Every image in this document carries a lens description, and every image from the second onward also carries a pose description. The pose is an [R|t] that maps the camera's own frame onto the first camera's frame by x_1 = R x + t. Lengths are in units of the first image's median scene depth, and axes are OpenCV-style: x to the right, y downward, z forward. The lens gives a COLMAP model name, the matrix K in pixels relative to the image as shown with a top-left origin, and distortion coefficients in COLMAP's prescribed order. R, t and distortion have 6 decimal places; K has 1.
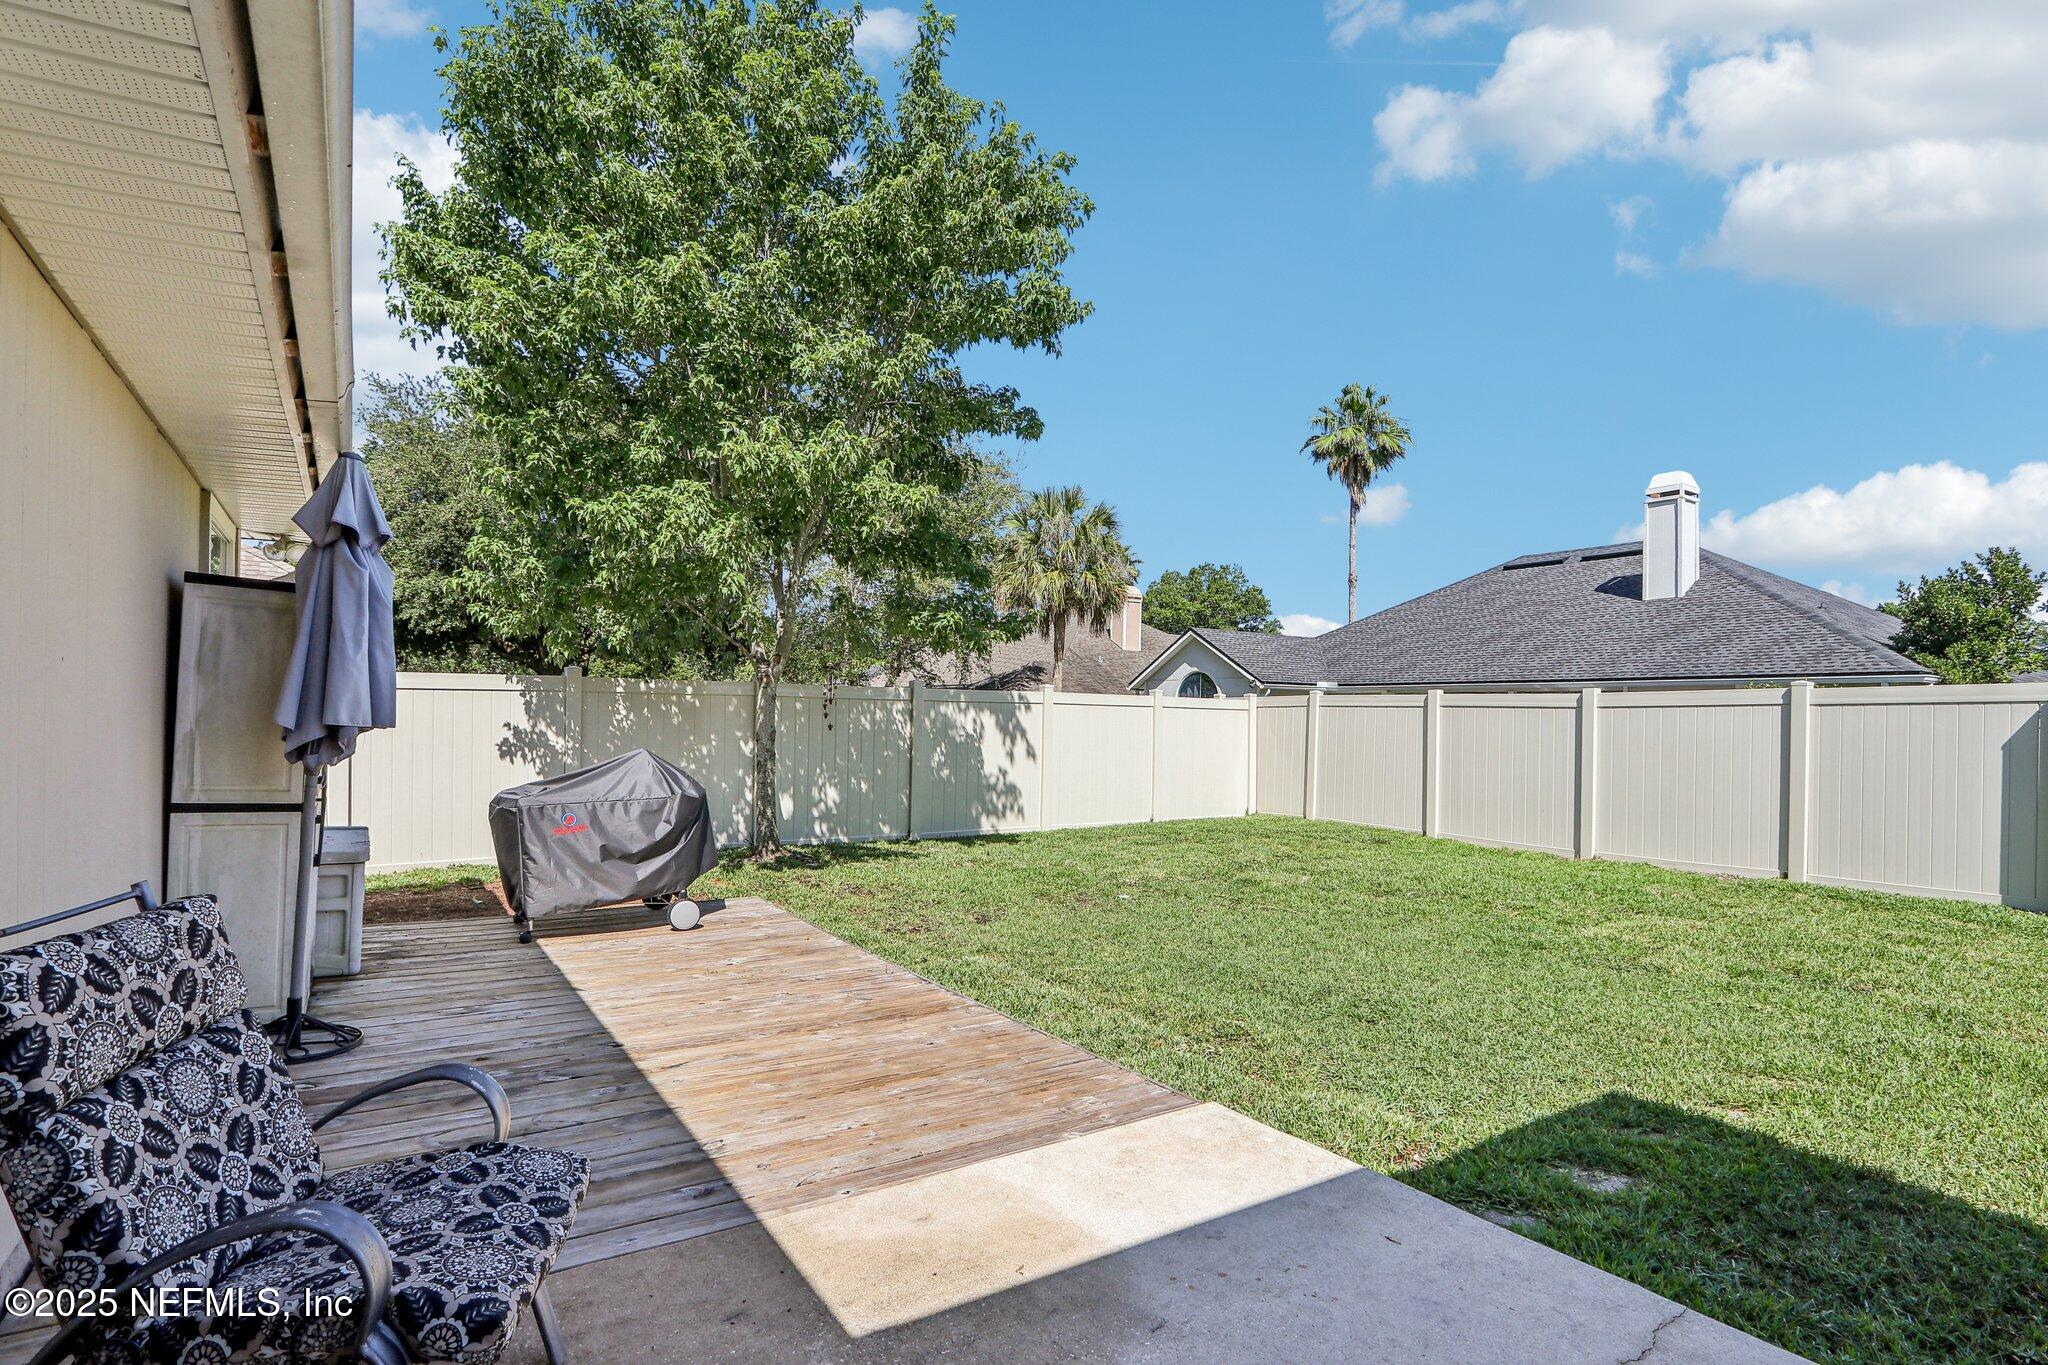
lens RADIAL K [[977.6, 0, 1027.7], [0, 977.6, 725.8], [0, 0, 1]] dist [-0.003264, 0.004135]
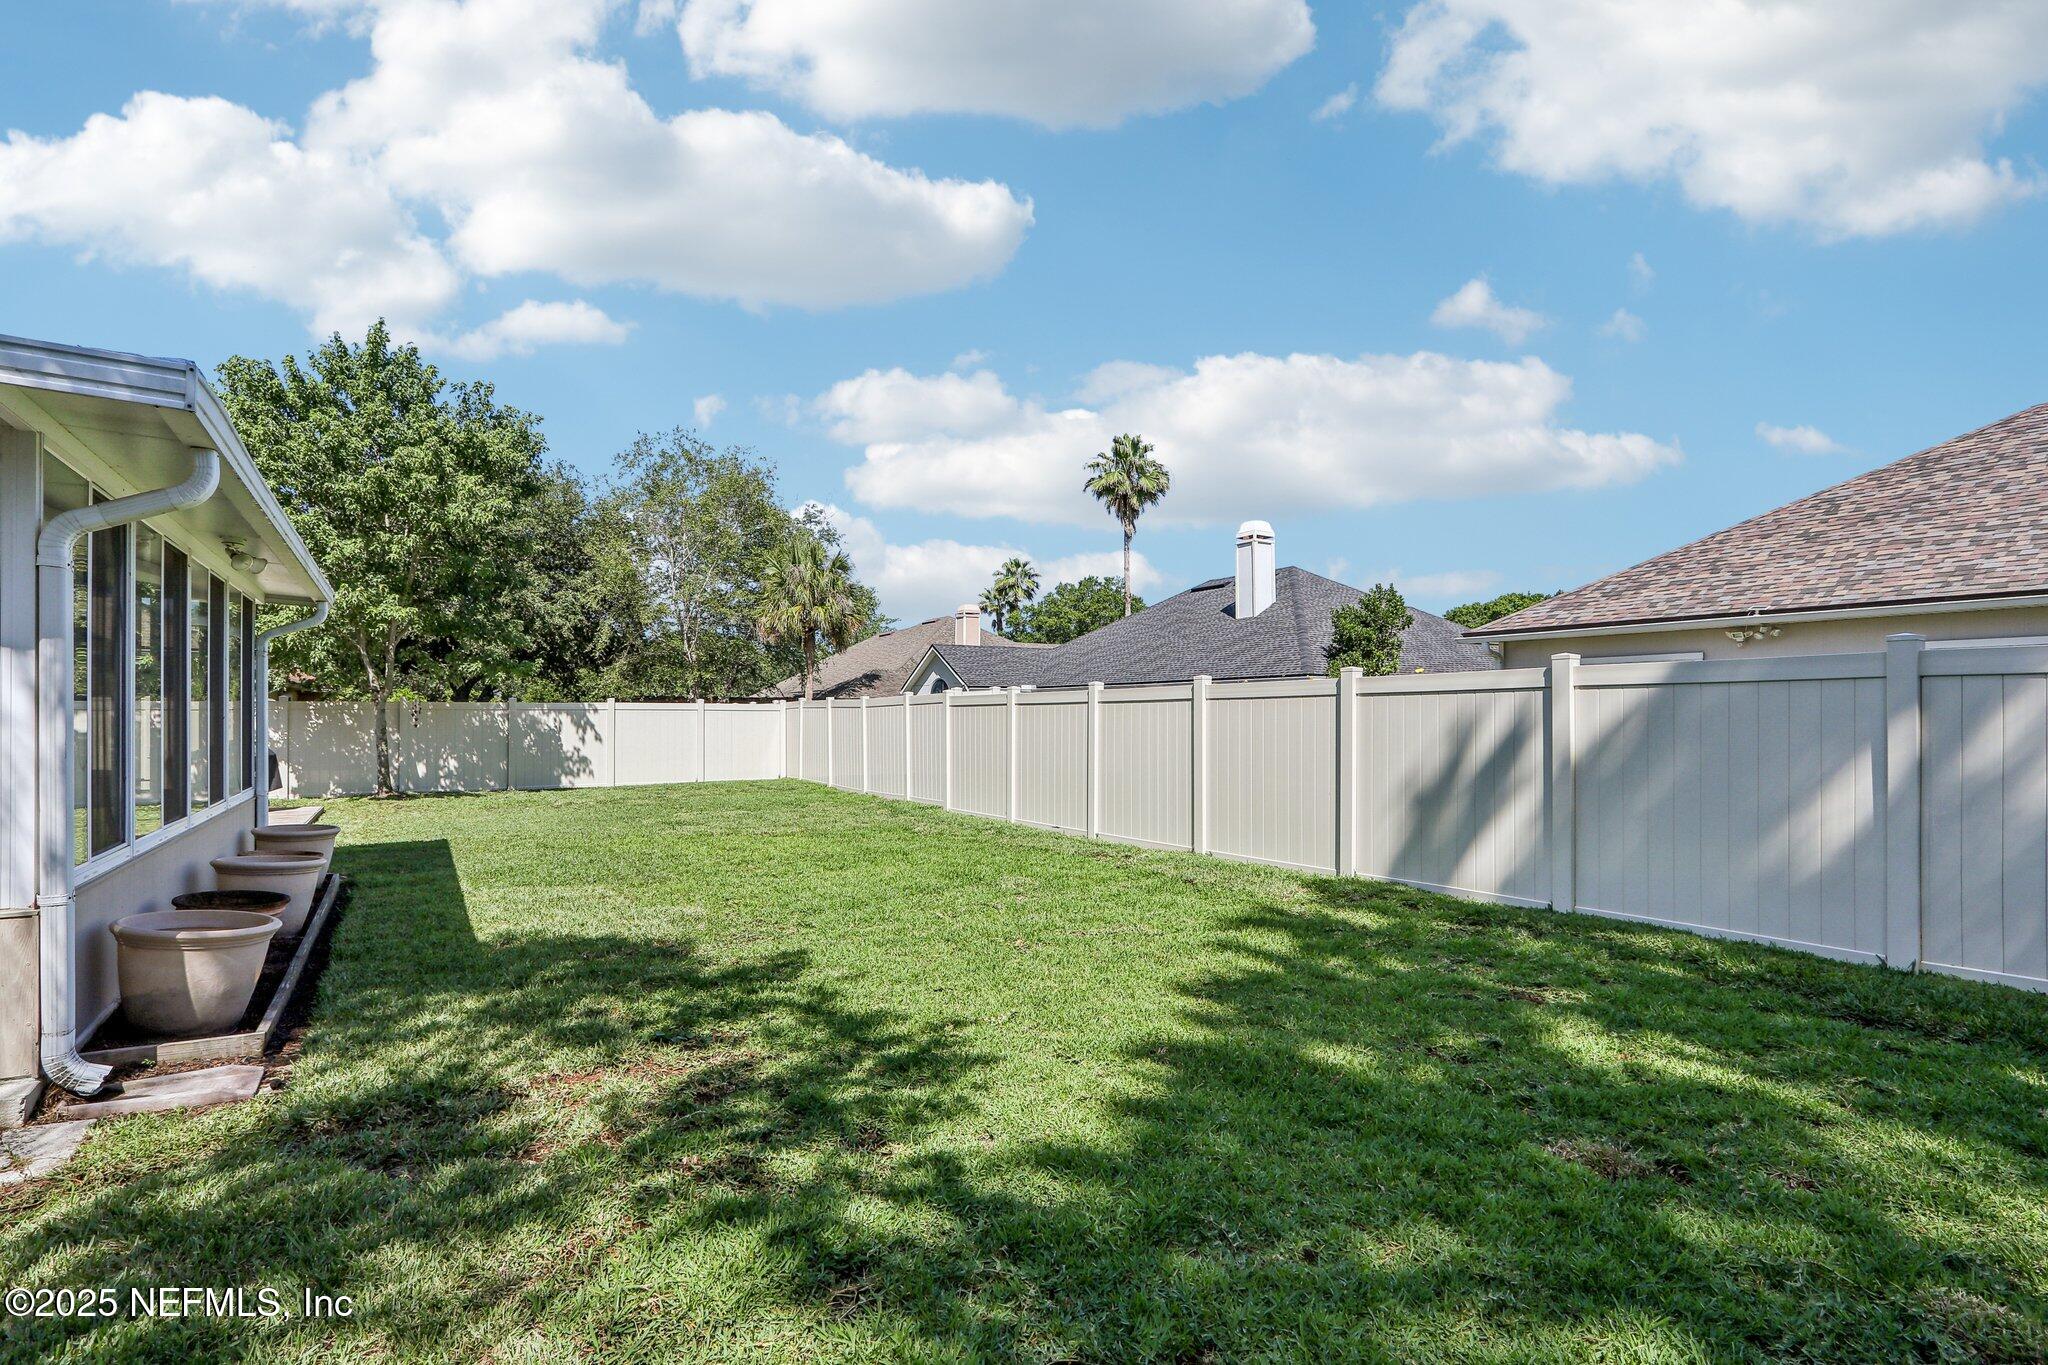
lens RADIAL K [[977.6, 0, 1023.8], [0, 977.6, 716.1], [0, 0, 1]] dist [-0.003264, 0.004135]
pose [[0.998833, -0.016272, -0.045469, 0.408044], [0.015845, 0.999827, -0.009744, 0.009121], [0.045620, 0.009013, 0.998918, -0.316036]]
